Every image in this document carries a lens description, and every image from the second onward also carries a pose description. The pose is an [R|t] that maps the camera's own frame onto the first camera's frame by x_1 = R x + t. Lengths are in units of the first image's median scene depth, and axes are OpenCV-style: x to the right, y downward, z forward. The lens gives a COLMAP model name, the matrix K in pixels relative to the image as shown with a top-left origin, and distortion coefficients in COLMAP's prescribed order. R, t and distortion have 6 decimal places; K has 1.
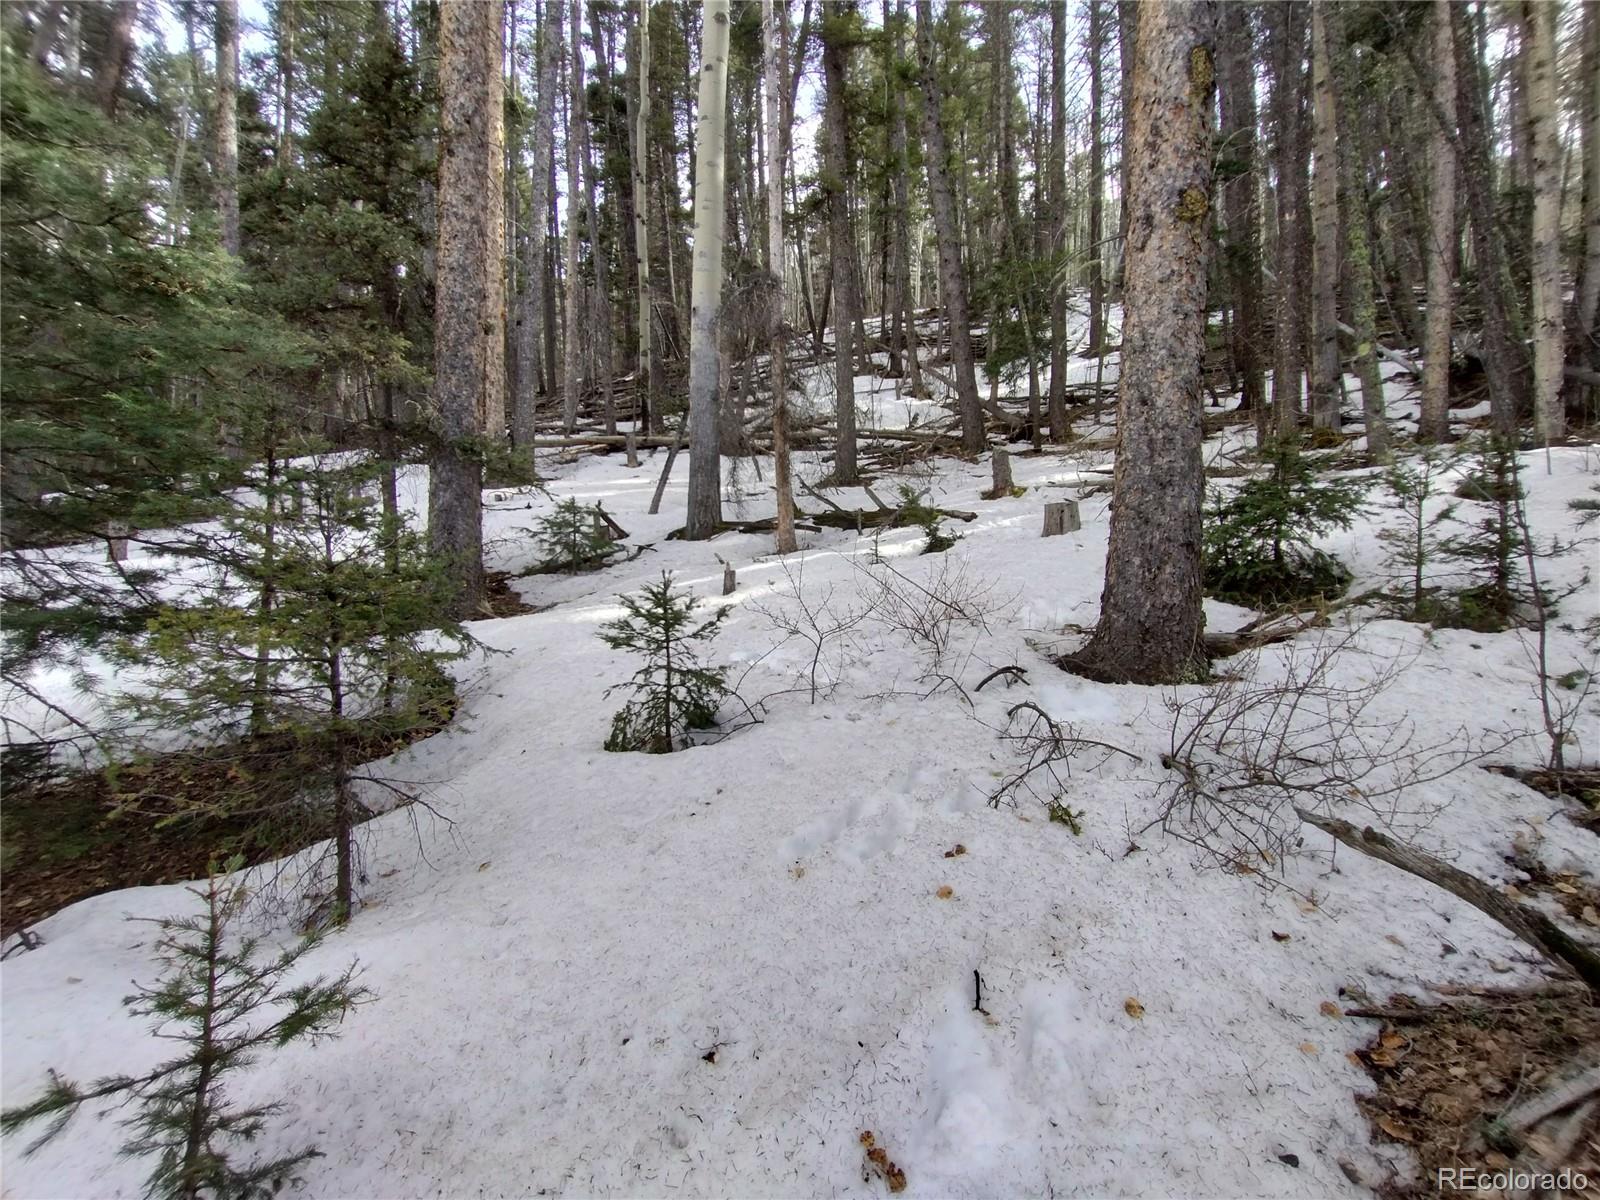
lens RADIAL K [[723.9, 0, 797.0], [0, 723.9, 598.0], [0, 0, 1]] dist [-0.005572, 0.001290]
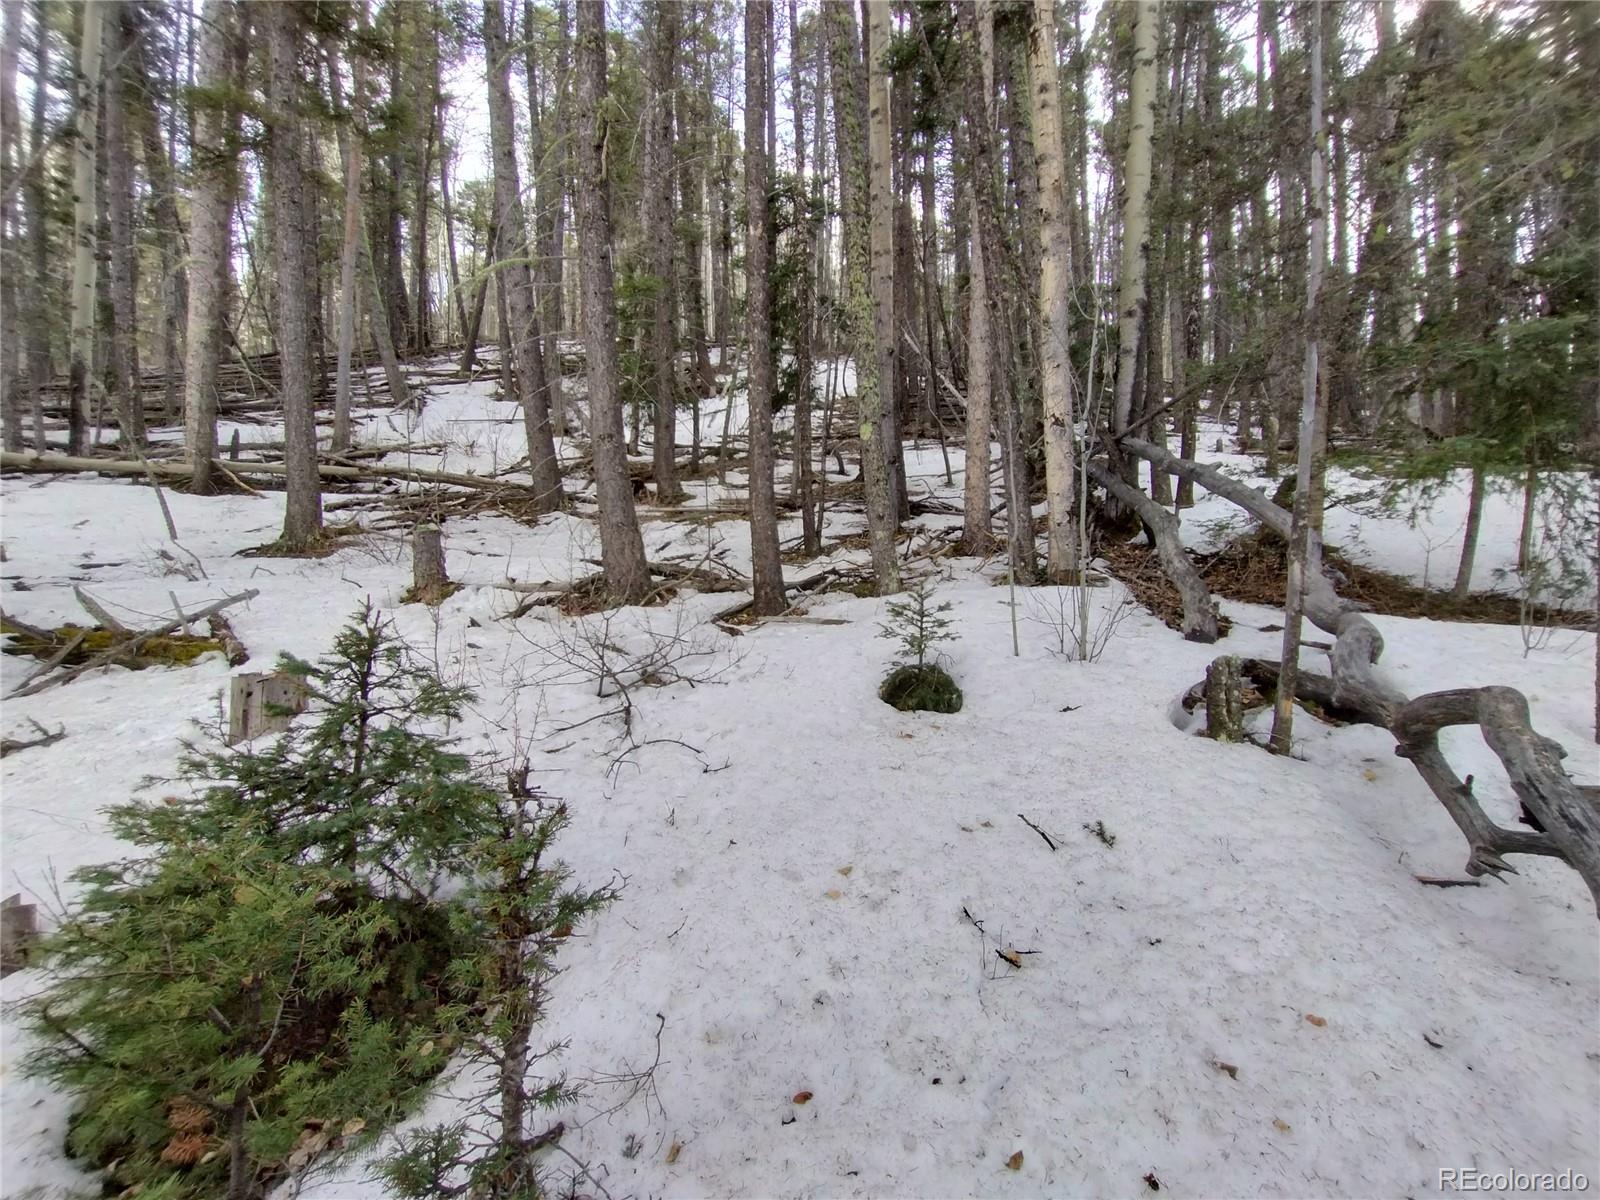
lens RADIAL K [[723.9, 0, 797.0], [0, 723.9, 598.0], [0, 0, 1]] dist [-0.005572, 0.001290]
pose [[0.943262, 0.018536, 0.331532, 0.231094], [-0.004386, 0.999049, -0.043379, -0.069421], [-0.332020, 0.039464, 0.942446, 0.162581]]
